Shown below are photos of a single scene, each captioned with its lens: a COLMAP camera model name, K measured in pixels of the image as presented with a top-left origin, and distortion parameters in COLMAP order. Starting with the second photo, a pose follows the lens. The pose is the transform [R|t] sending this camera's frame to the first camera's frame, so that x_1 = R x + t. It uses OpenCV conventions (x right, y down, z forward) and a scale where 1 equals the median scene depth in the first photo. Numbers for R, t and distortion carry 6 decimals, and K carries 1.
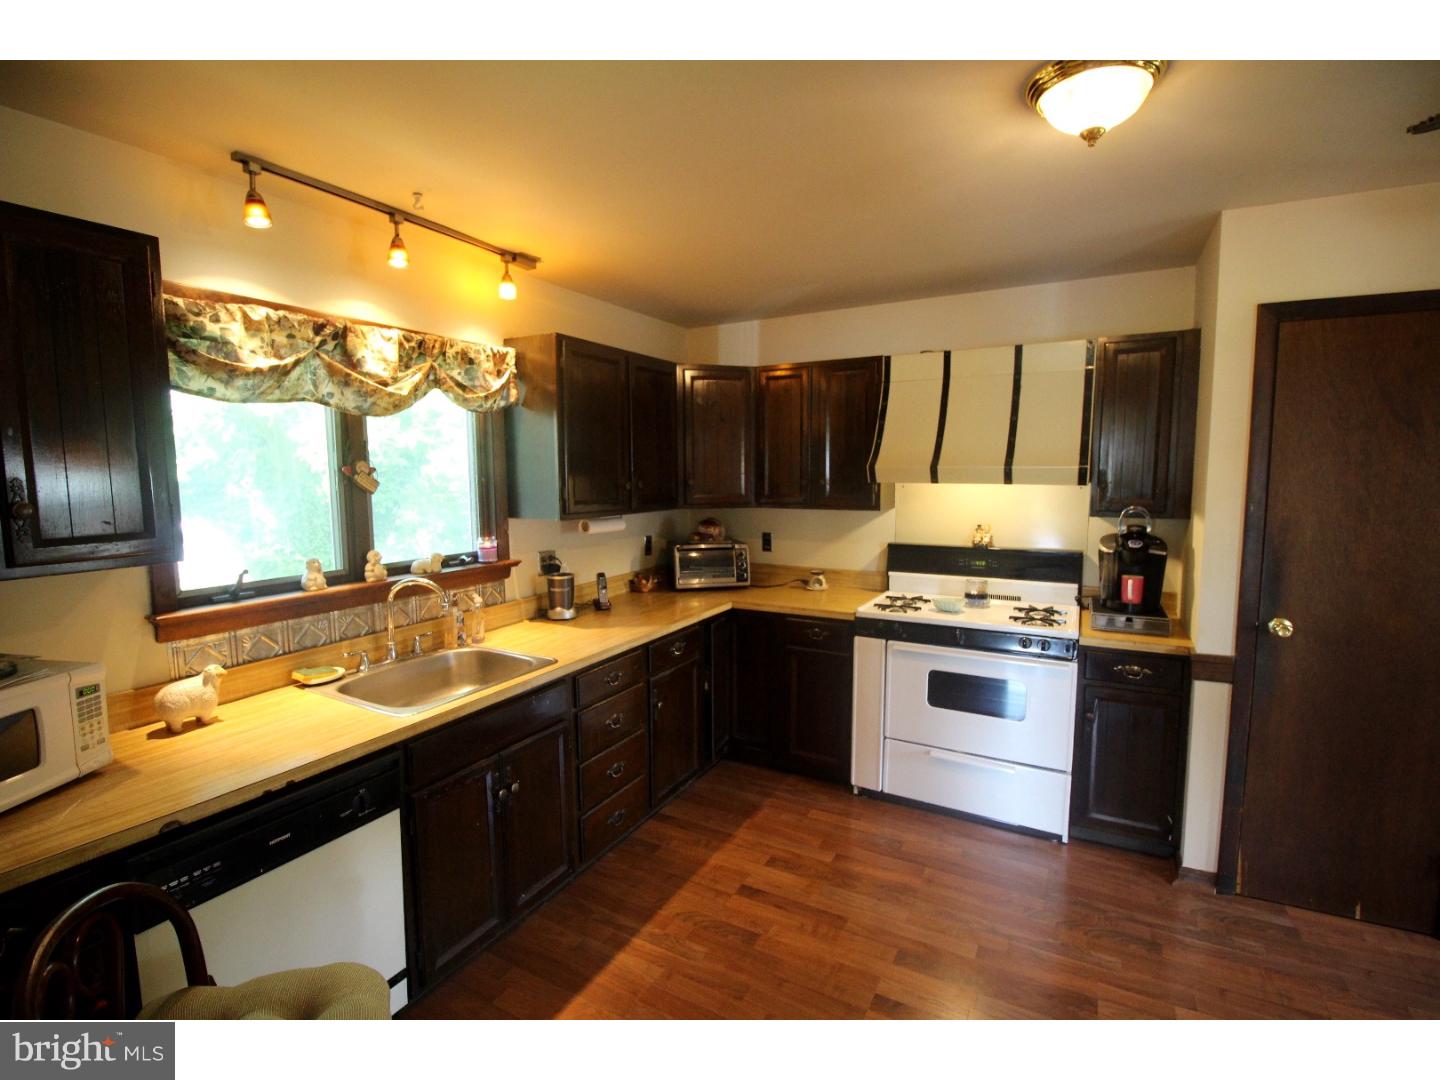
lens RADIAL K [[671.3, 0, 714.7], [0, 671.3, 541.7], [0, 0, 1]] dist [-0.002714, -0.011293]
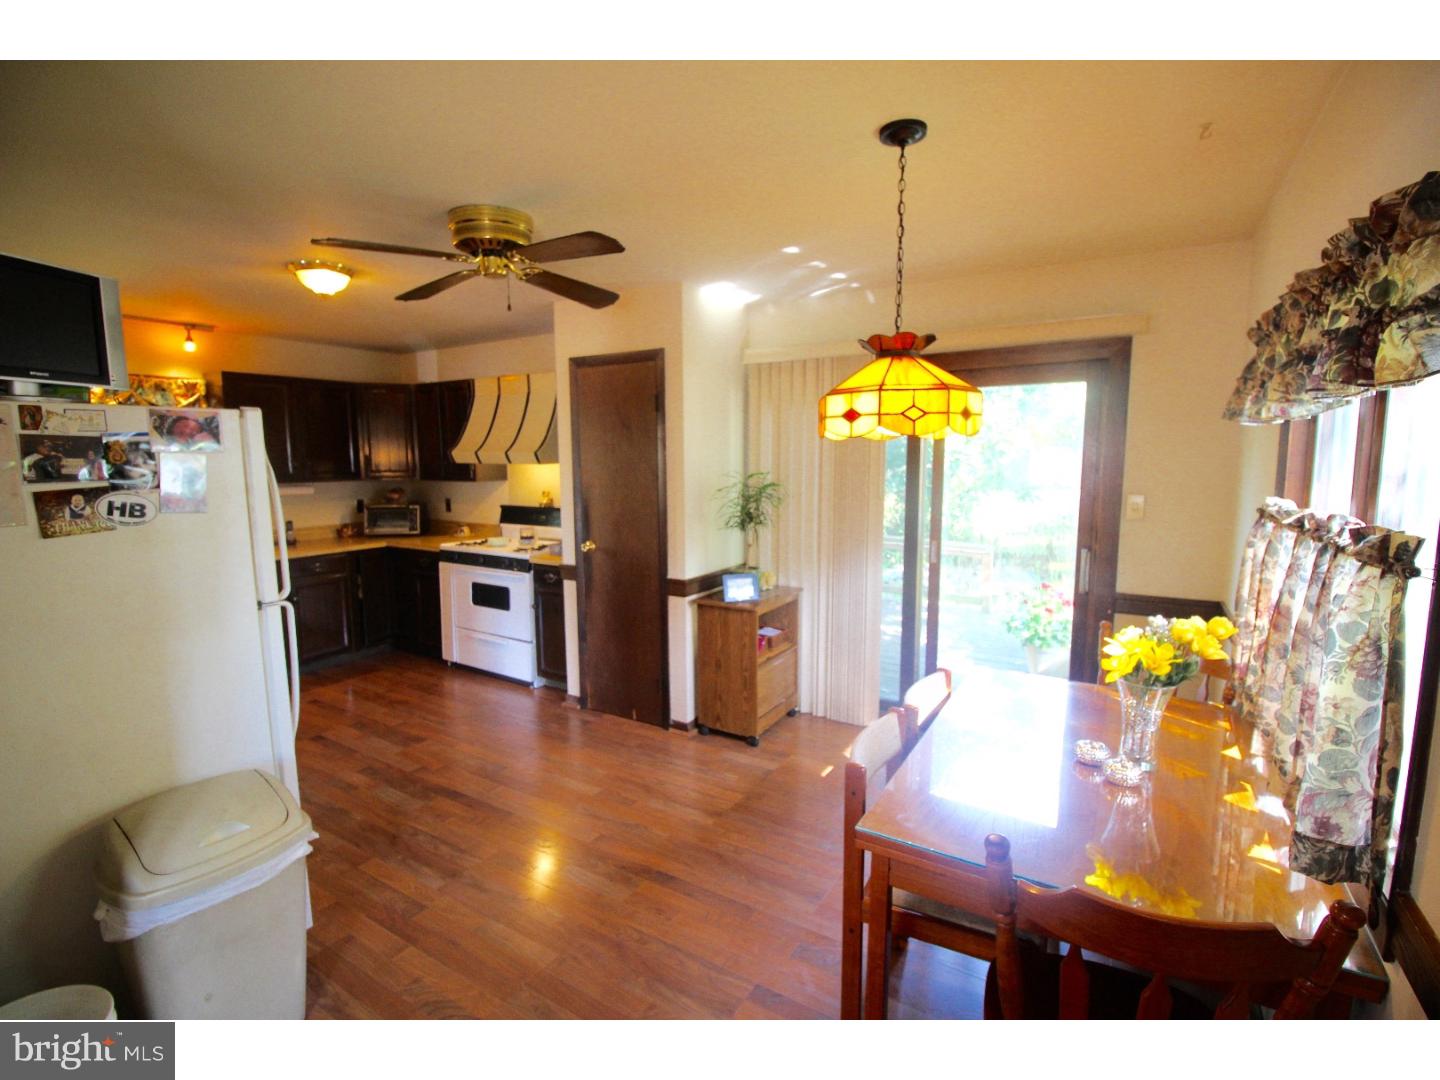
lens RADIAL K [[671.3, 0, 714.7], [0, 671.3, 541.7], [0, 0, 1]] dist [-0.002714, -0.011293]
pose [[0.998943, 0.009611, -0.044957, 1.027010], [-0.008721, 0.999763, 0.019947, 0.065001], [0.045138, -0.019534, 0.998790, -0.582847]]
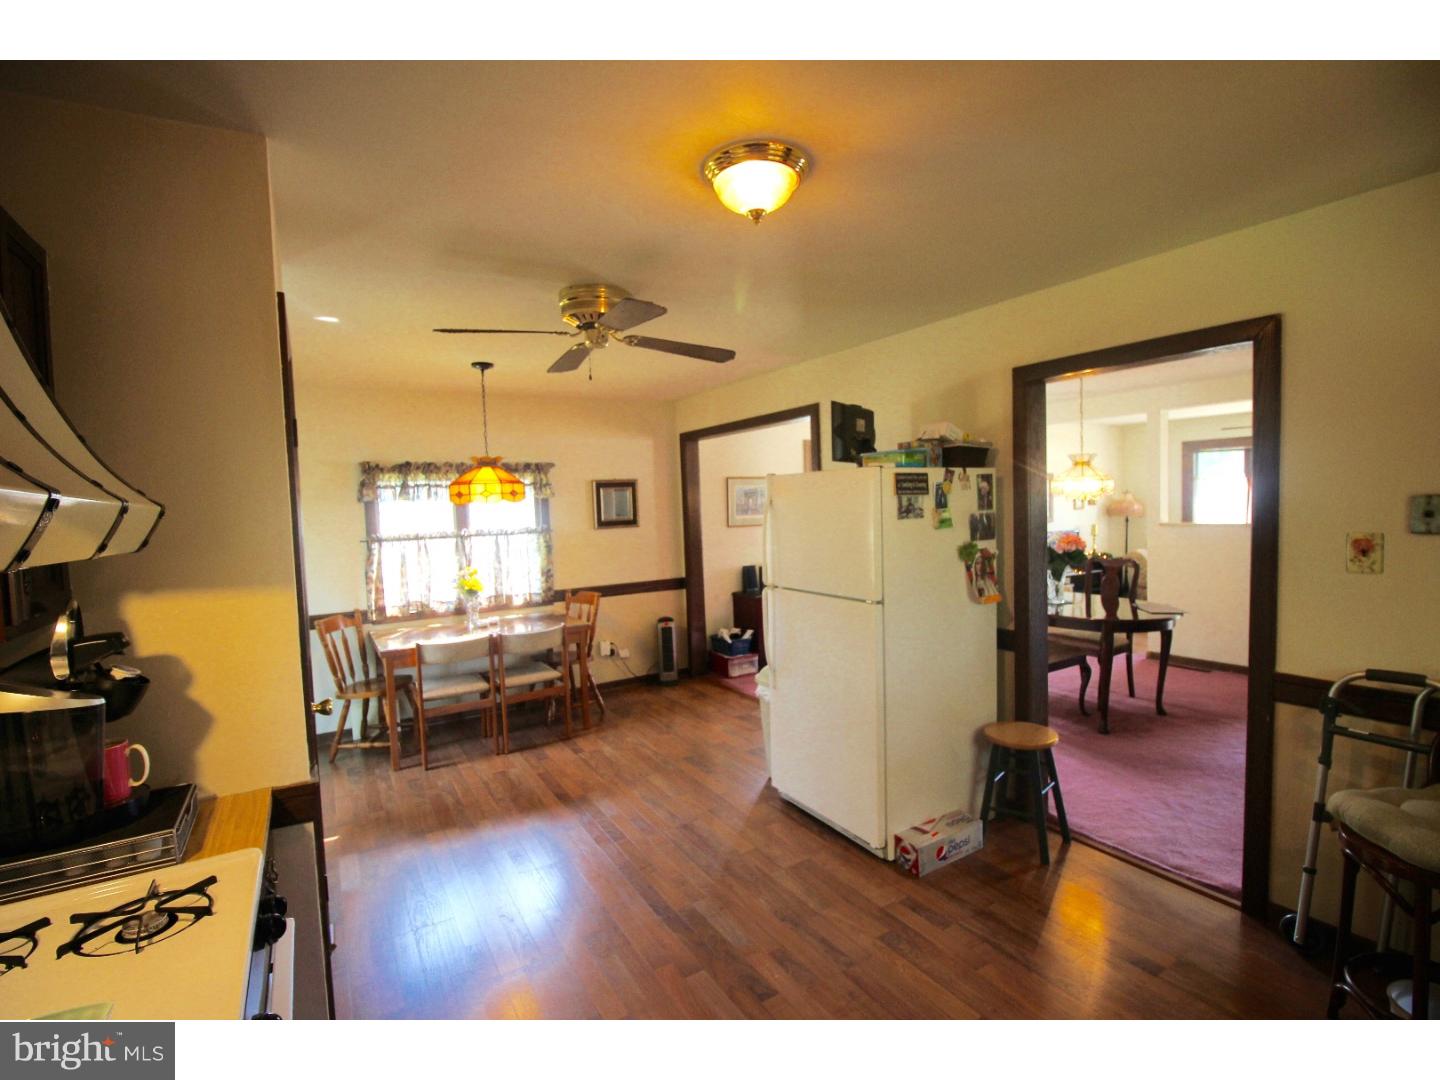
lens RADIAL K [[671.3, 0, 714.7], [0, 671.3, 541.7], [0, 0, 1]] dist [-0.002714, -0.011293]
pose [[-0.864516, 0.005485, 0.502576, 0.012288], [0.091621, 0.984906, 0.146856, -0.115881], [-0.494184, 0.173006, -0.851969, 1.169867]]
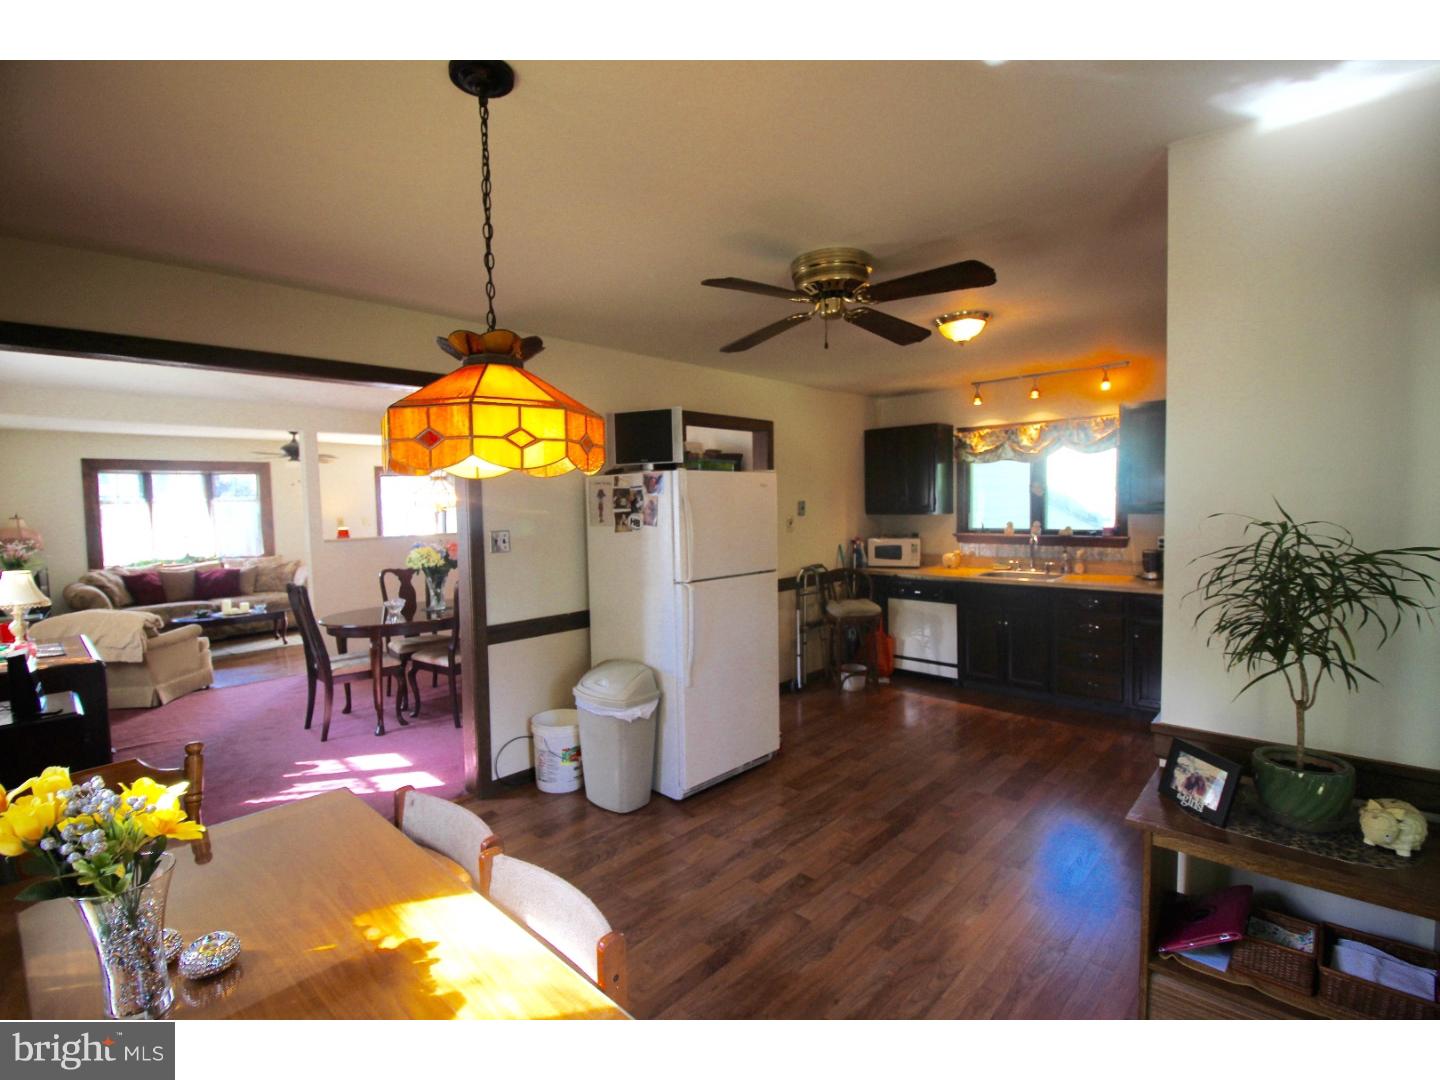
lens RADIAL K [[672.1, 0, 714.0], [0, 672.1, 537.1], [0, 0, 1]] dist [-0.002664, -0.011796]
pose [[-0.258045, 0.068795, -0.963680, 1.662196], [-0.079723, 0.992544, 0.092203, -0.048169], [0.962838, 0.100620, -0.250637, 0.446577]]
